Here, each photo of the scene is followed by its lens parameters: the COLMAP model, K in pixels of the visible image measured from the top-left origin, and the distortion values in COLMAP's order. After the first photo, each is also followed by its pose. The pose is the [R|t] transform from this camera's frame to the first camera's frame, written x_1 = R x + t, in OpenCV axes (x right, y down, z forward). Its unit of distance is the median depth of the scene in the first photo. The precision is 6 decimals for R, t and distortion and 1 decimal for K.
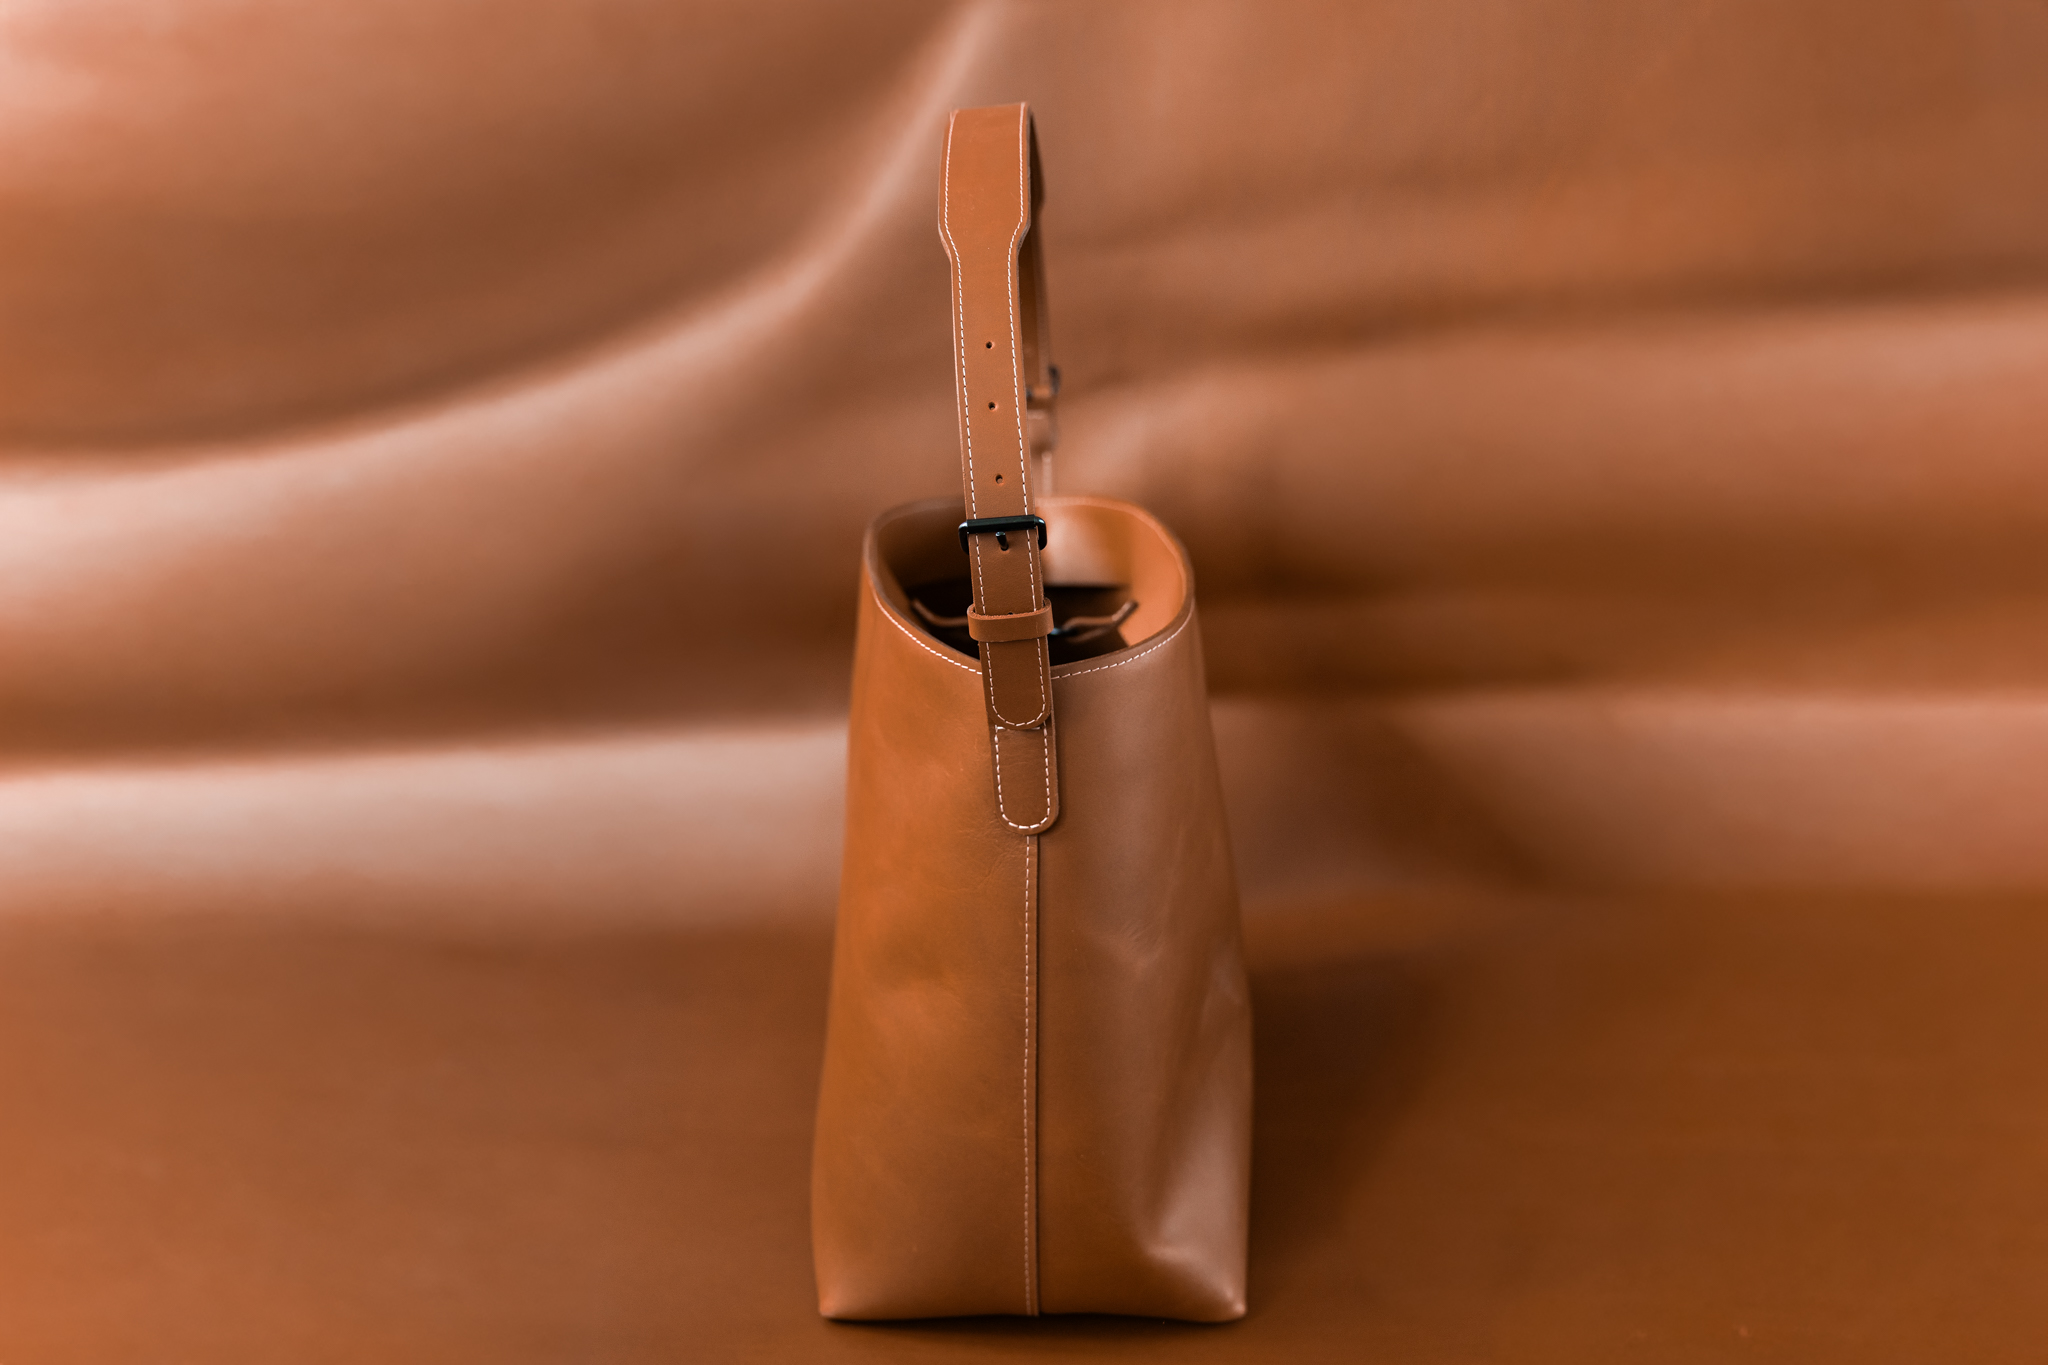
lens RADIAL K [[2005.6, 0, 1024.0], [0, 2005.6, 682.5], [0, 0, 1]] dist [0.044119, -0.004773]
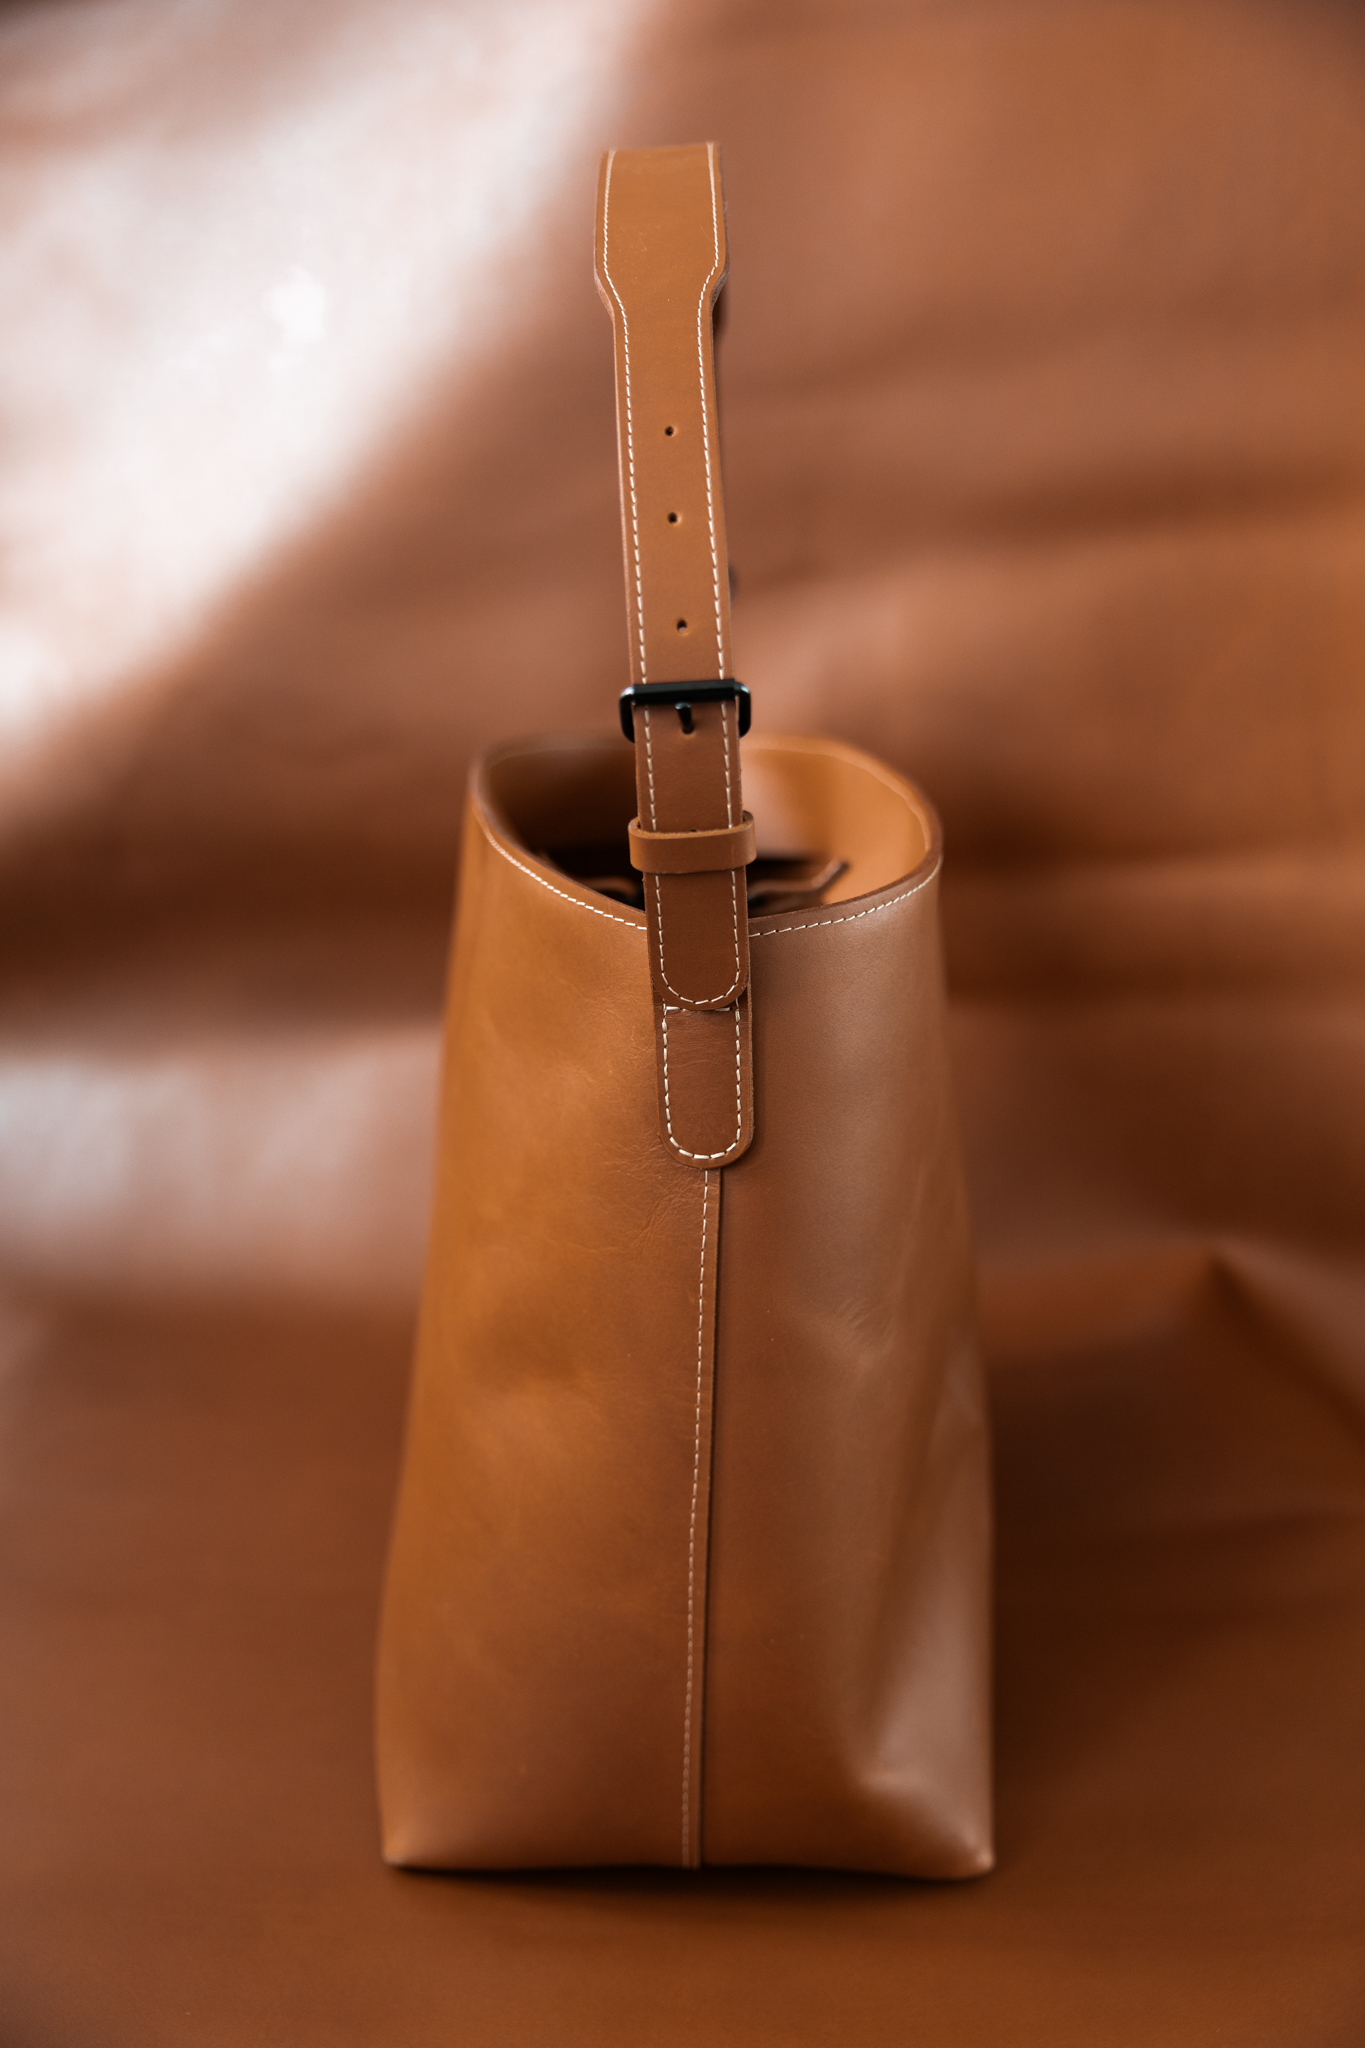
lens RADIAL K [[2130.3, 0, 682.5], [0, 2130.3, 1024.0], [0, 0, 1]] dist [0.049674, 0.011664]
pose [[0.999453, 0.020611, 0.025866, -0.025021], [-0.020067, 0.999576, -0.021121, 0.040832], [-0.026290, 0.020590, 0.999442, 0.266670]]
